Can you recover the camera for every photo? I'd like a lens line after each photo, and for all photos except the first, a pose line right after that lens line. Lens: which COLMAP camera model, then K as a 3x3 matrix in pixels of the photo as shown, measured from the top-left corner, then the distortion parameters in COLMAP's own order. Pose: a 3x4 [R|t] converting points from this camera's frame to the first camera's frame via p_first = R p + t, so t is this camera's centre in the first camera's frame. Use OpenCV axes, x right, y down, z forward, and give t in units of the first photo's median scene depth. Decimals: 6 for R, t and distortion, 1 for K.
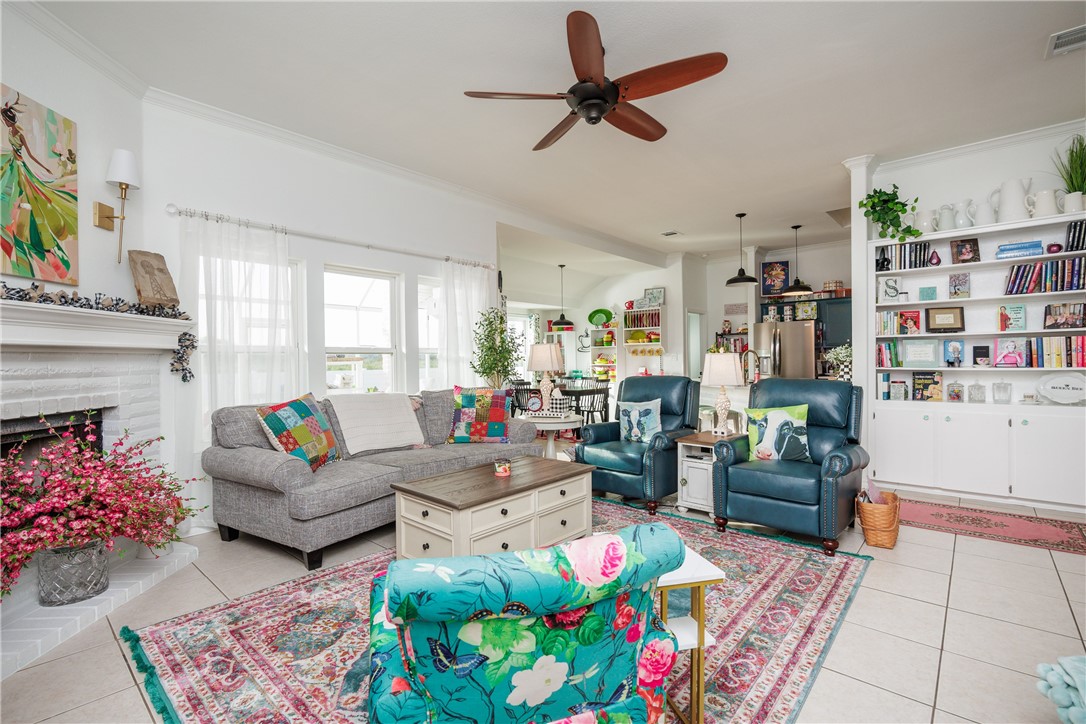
lens RADIAL K [[491.9, 0, 541.3], [0, 491.9, 359.5], [0, 0, 1]] dist [-0.003190, -0.000844]
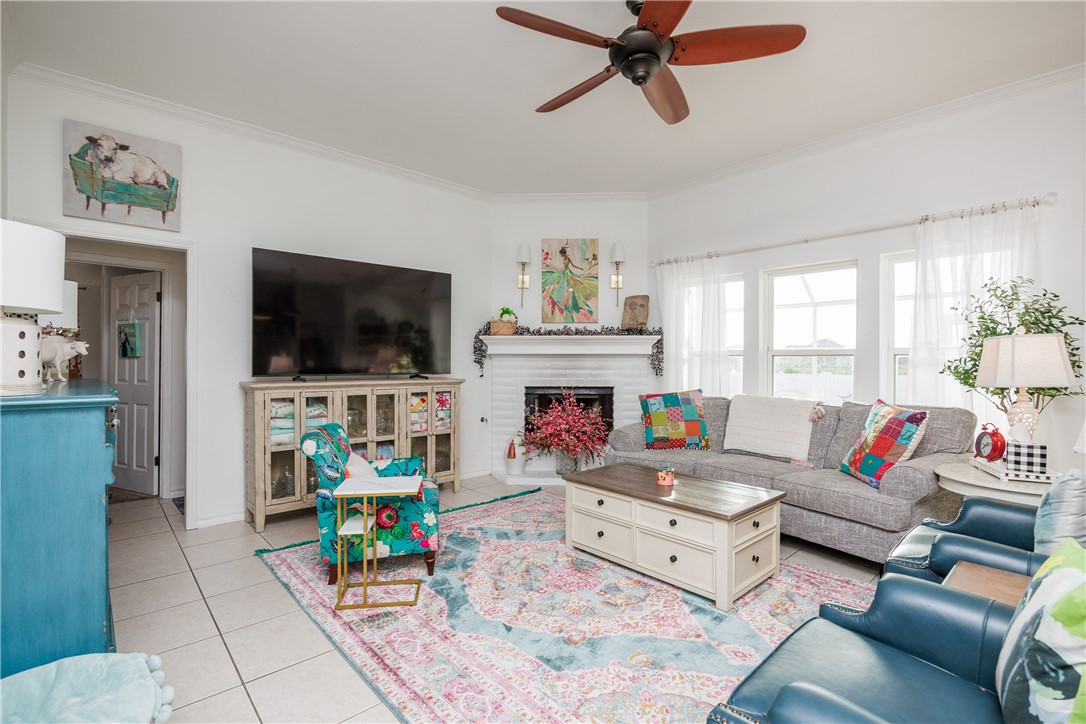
lens RADIAL K [[491.9, 0, 539.1], [0, 491.9, 363.1], [0, 0, 1]] dist [-0.003190, -0.000844]
pose [[-0.108106, 0.008438, -0.994104, 0.967737], [-0.001923, 0.999960, 0.008696, -0.005784], [0.994138, 0.002852, -0.108085, 0.937335]]
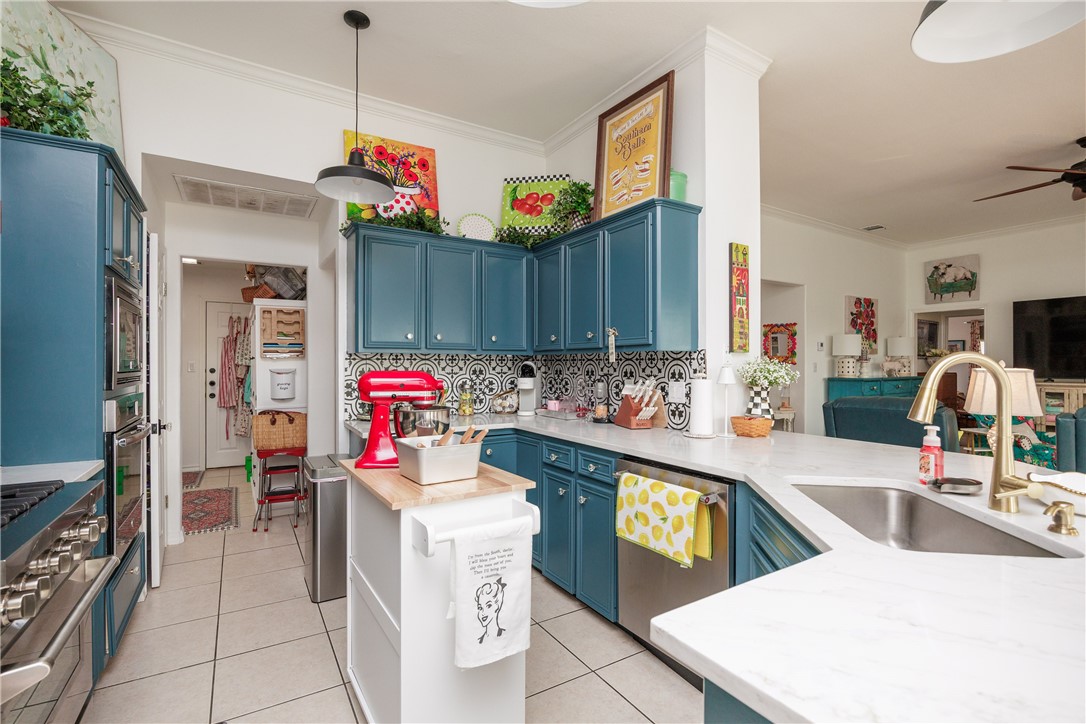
lens RADIAL K [[491.9, 0, 540.4], [0, 491.9, 365.2], [0, 0, 1]] dist [-0.003190, -0.000844]
pose [[-0.958444, 0.005383, 0.285229, 1.126838], [0.004143, 0.999979, -0.004949, -0.011992], [-0.285250, -0.003562, -0.958447, 2.426918]]
